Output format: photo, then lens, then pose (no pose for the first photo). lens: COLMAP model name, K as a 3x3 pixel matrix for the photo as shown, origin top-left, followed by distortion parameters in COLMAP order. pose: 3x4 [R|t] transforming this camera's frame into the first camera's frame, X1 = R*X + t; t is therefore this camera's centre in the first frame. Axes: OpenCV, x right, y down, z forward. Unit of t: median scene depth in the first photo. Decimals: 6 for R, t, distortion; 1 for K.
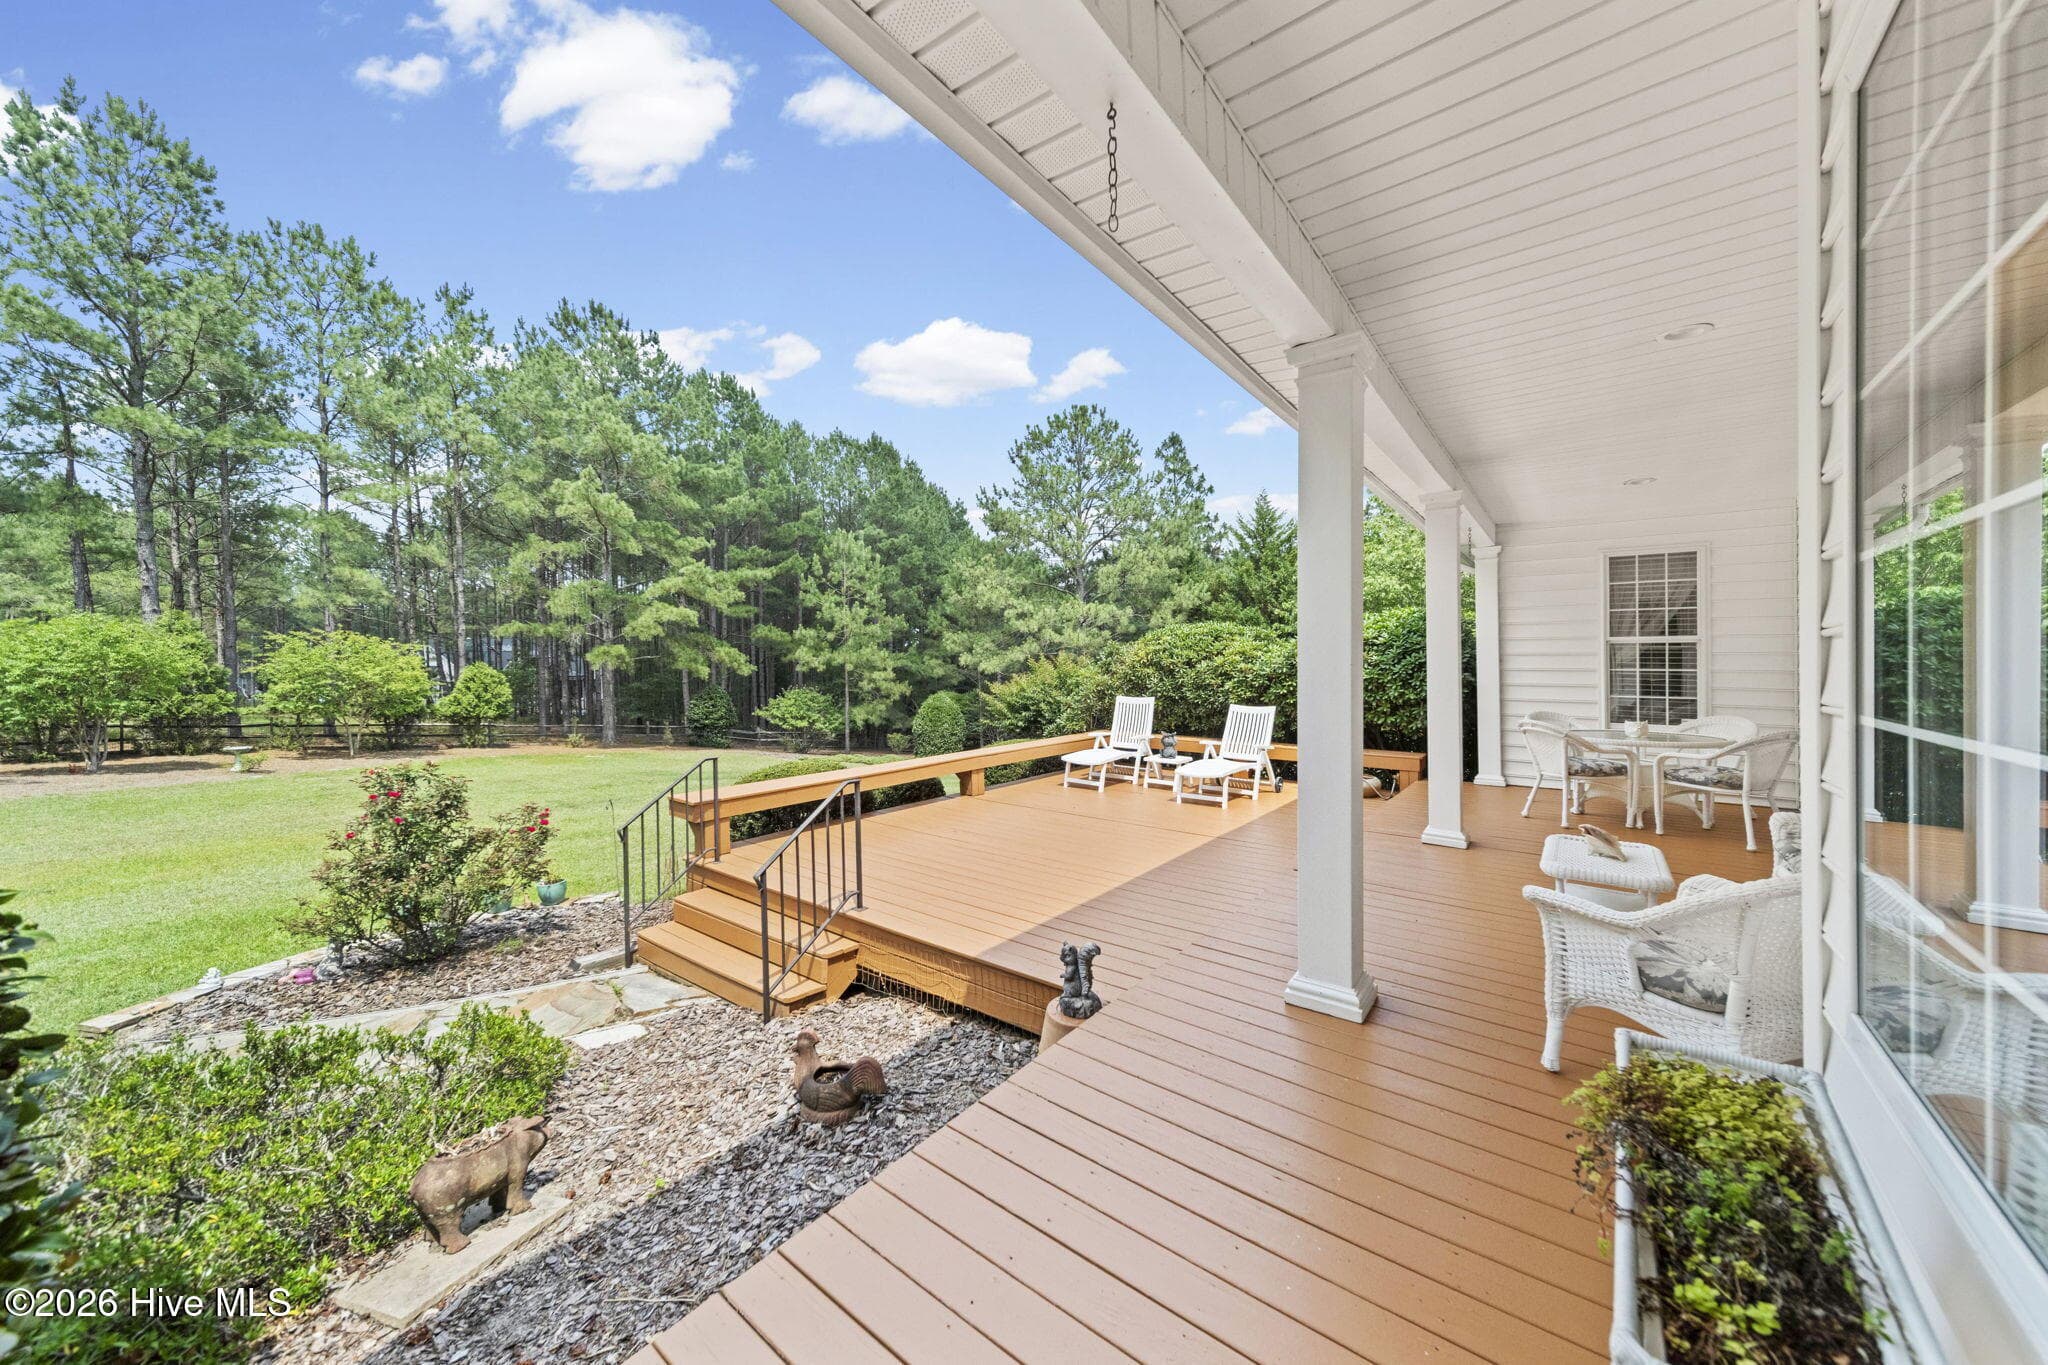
lens RADIAL K [[719.9, 0, 1048.5], [0, 719.9, 655.0], [0, 0, 1]] dist [-0.000740, -0.000057]
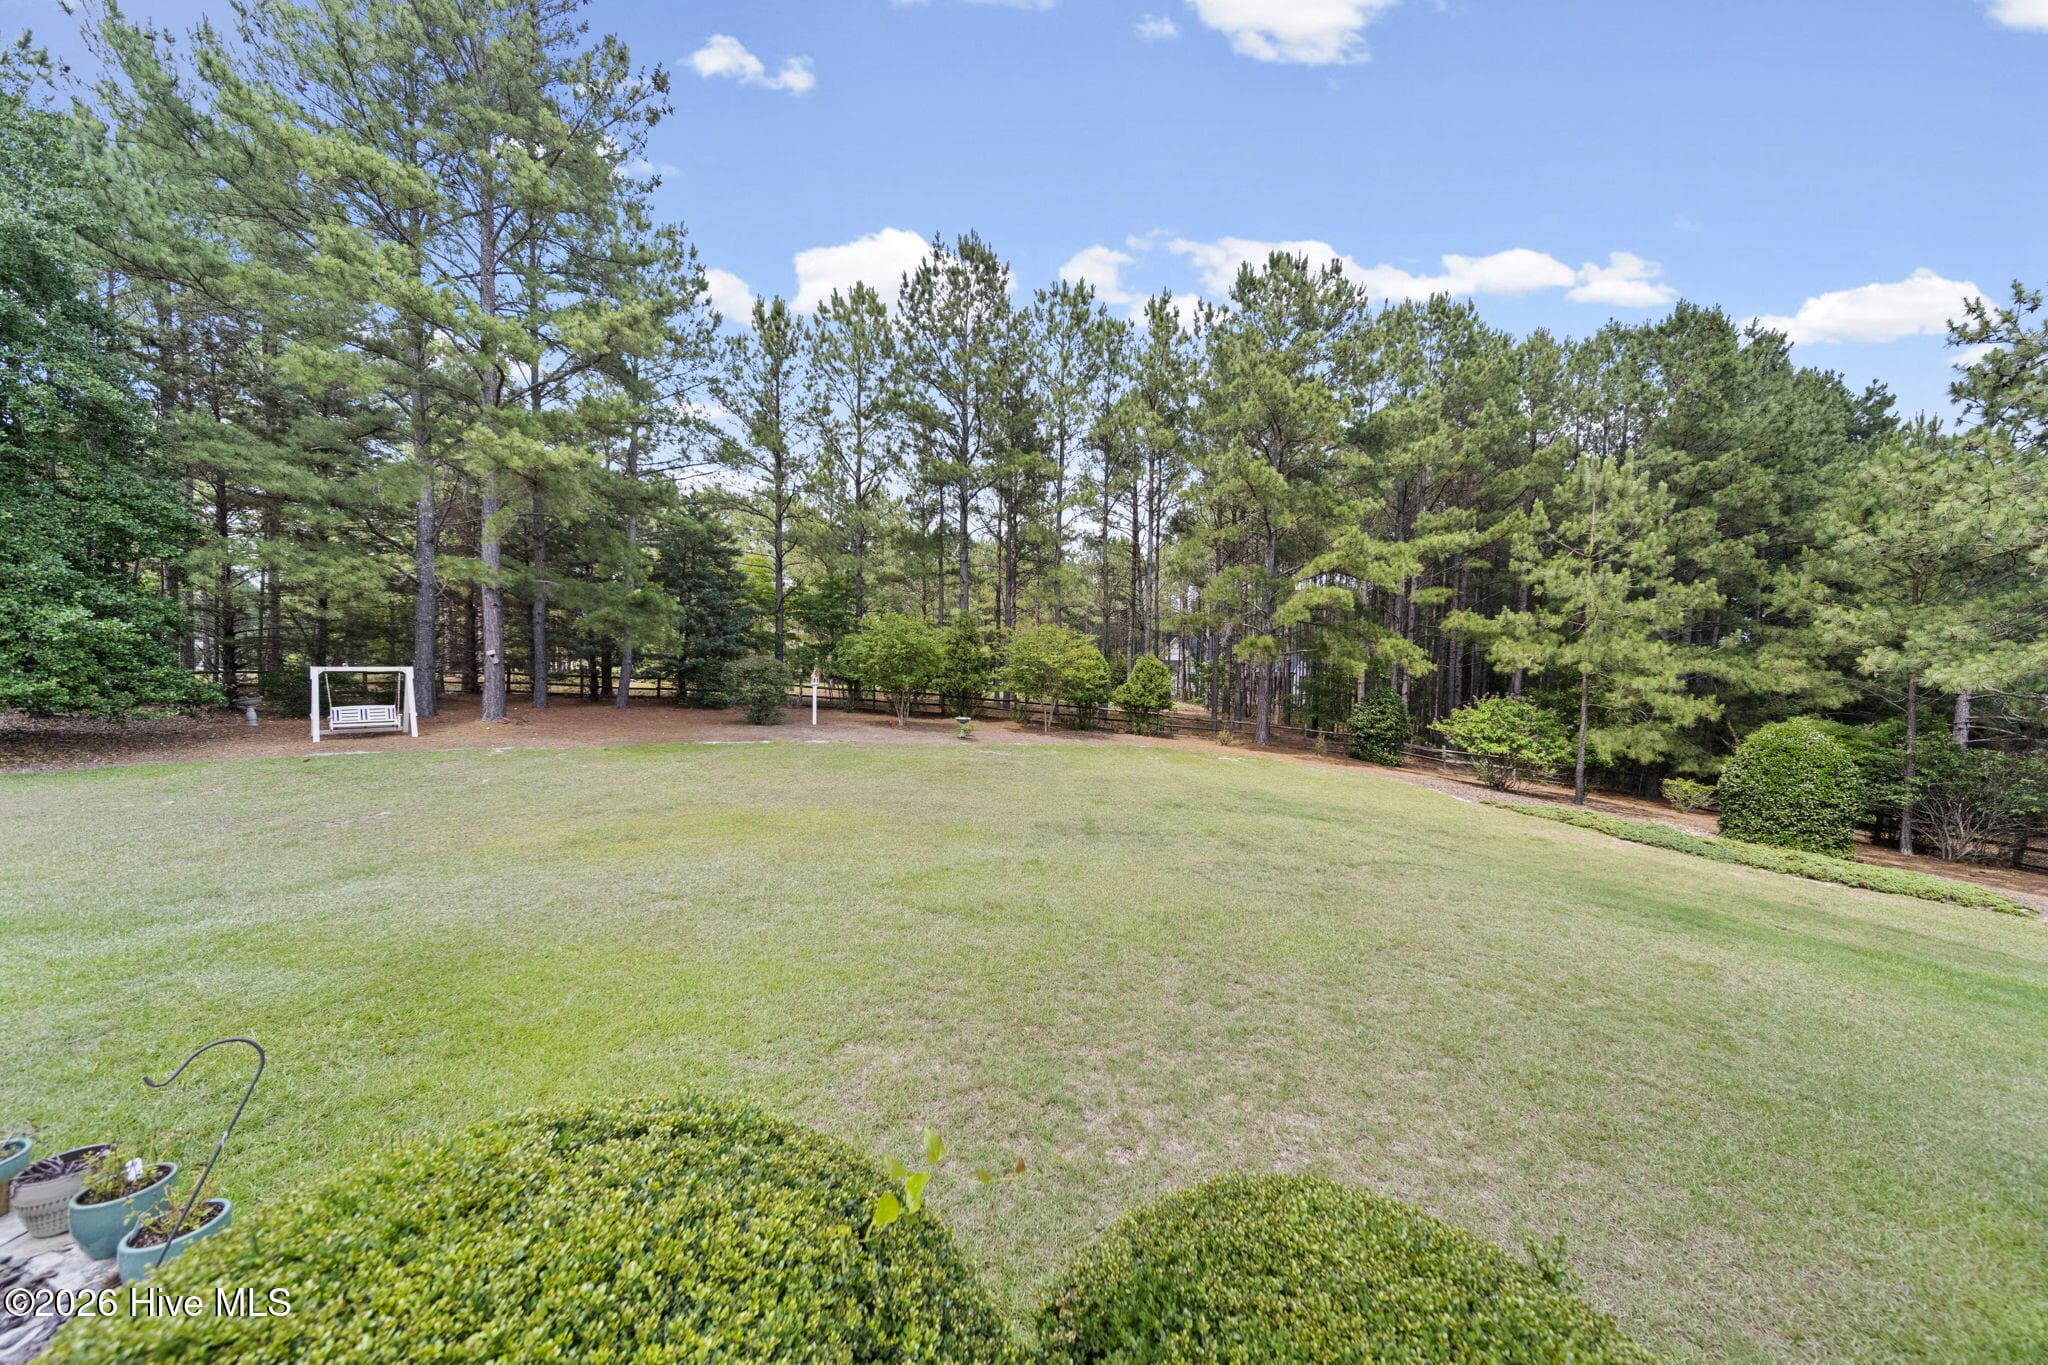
lens RADIAL K [[720.7, 0, 1021.3], [0, 720.7, 702.8], [0, 0, 1]] dist [0.013179, 0.000075]
pose [[0.571420, 0.068059, -0.817831, -0.034880], [-0.015019, 0.997256, 0.072497, 0.007240], [0.820520, -0.029143, 0.570874, 0.210853]]
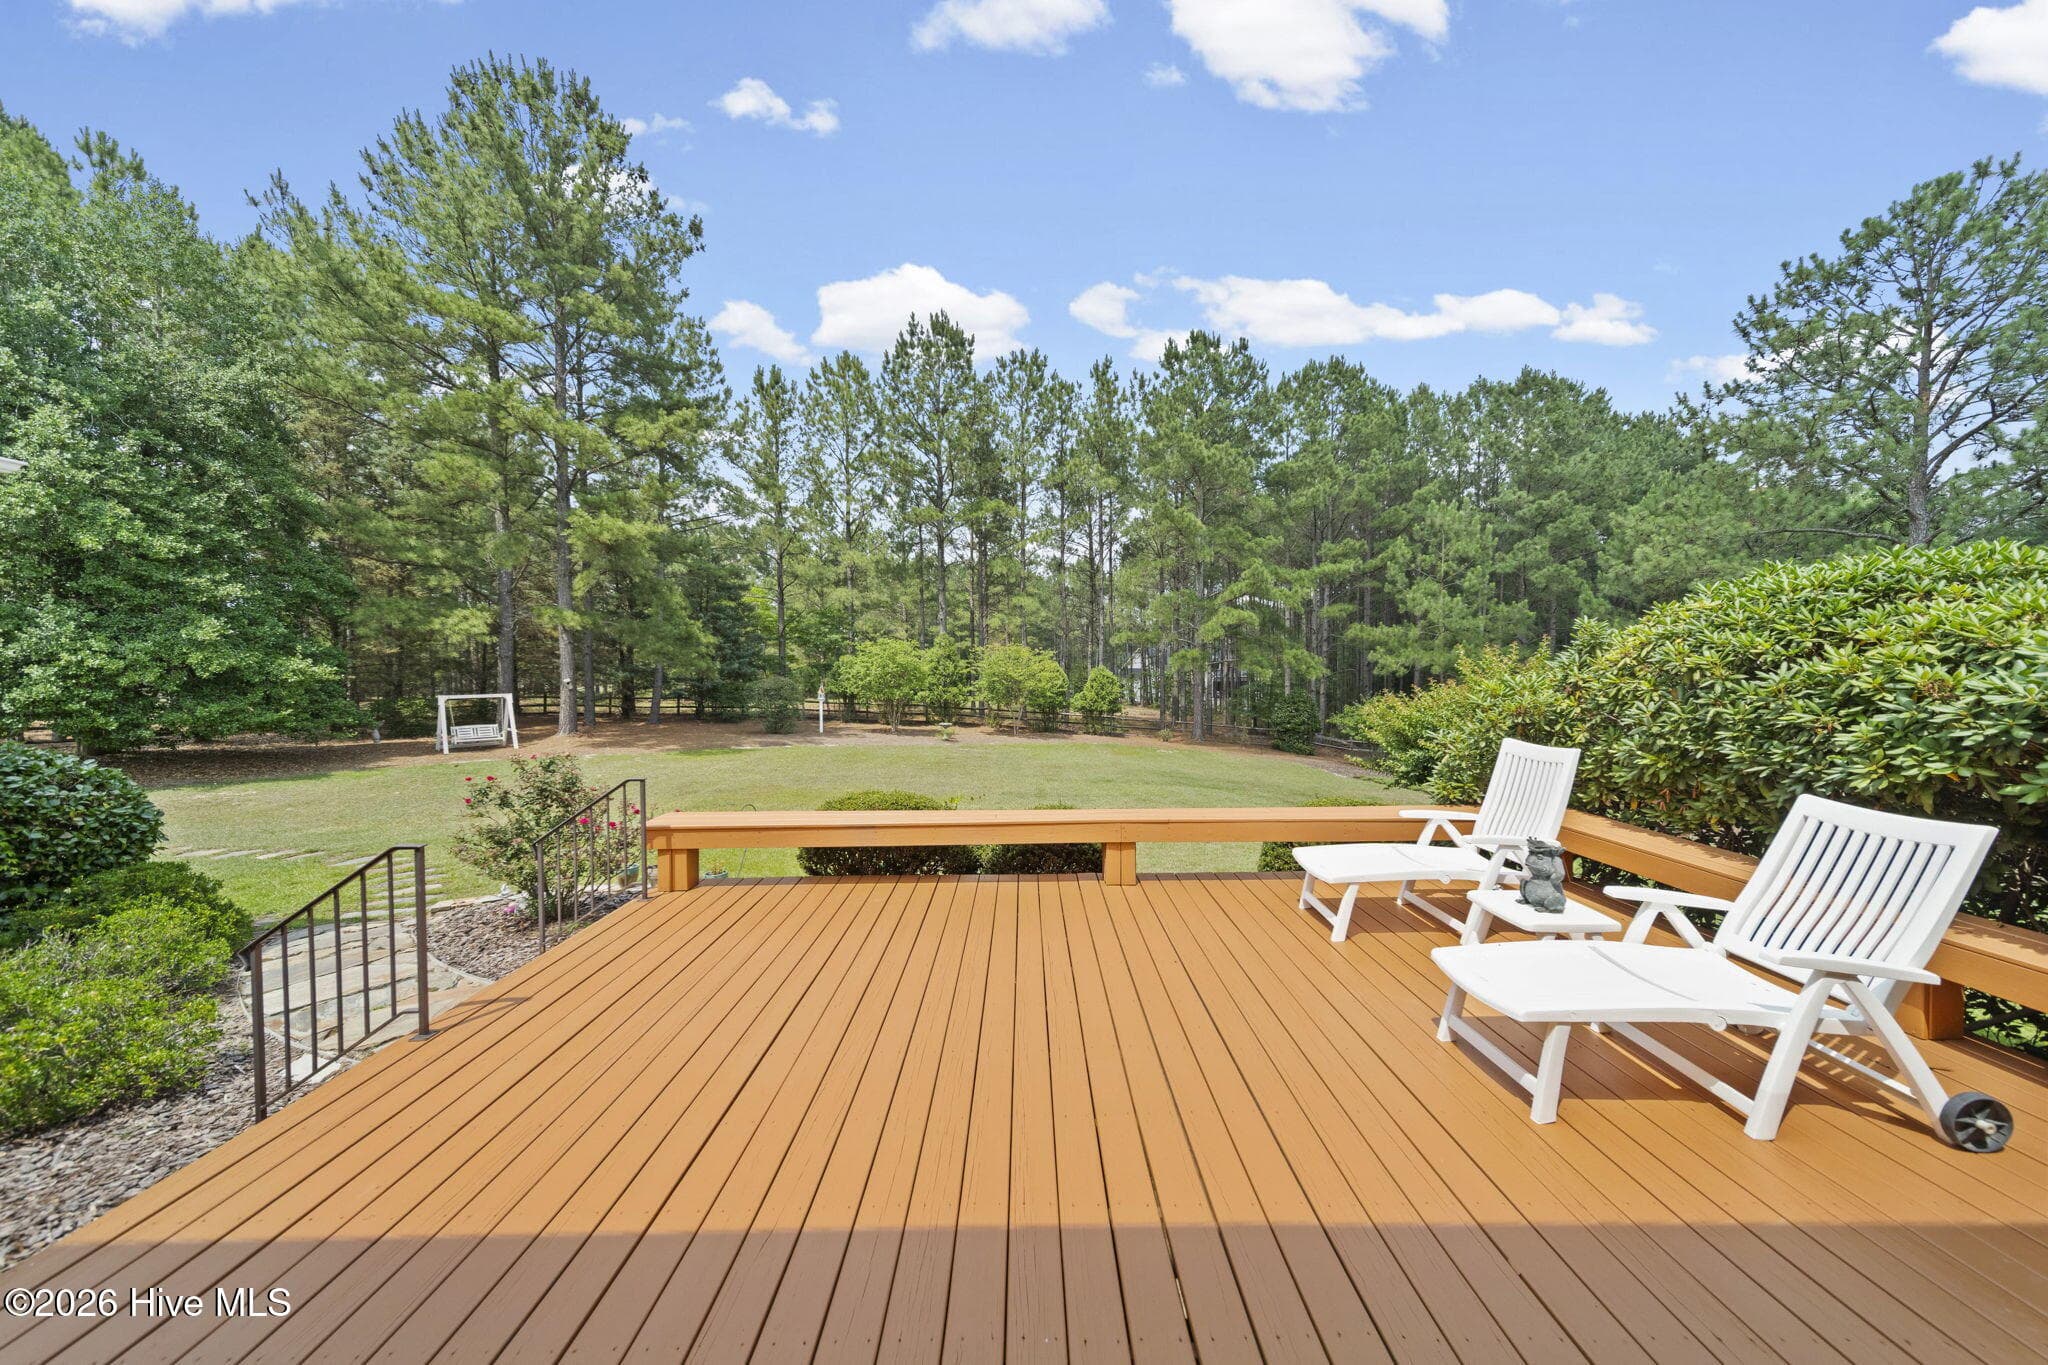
lens RADIAL K [[712.0, 0, 1020.2], [0, 712.0, 680.0], [0, 0, 1]] dist [0.012268, -0.000076]
pose [[0.598672, 0.014945, -0.800855, 0.079723], [0.010294, 0.999600, 0.026349, 0.001297], [0.800928, -0.024019, 0.598279, 0.137215]]
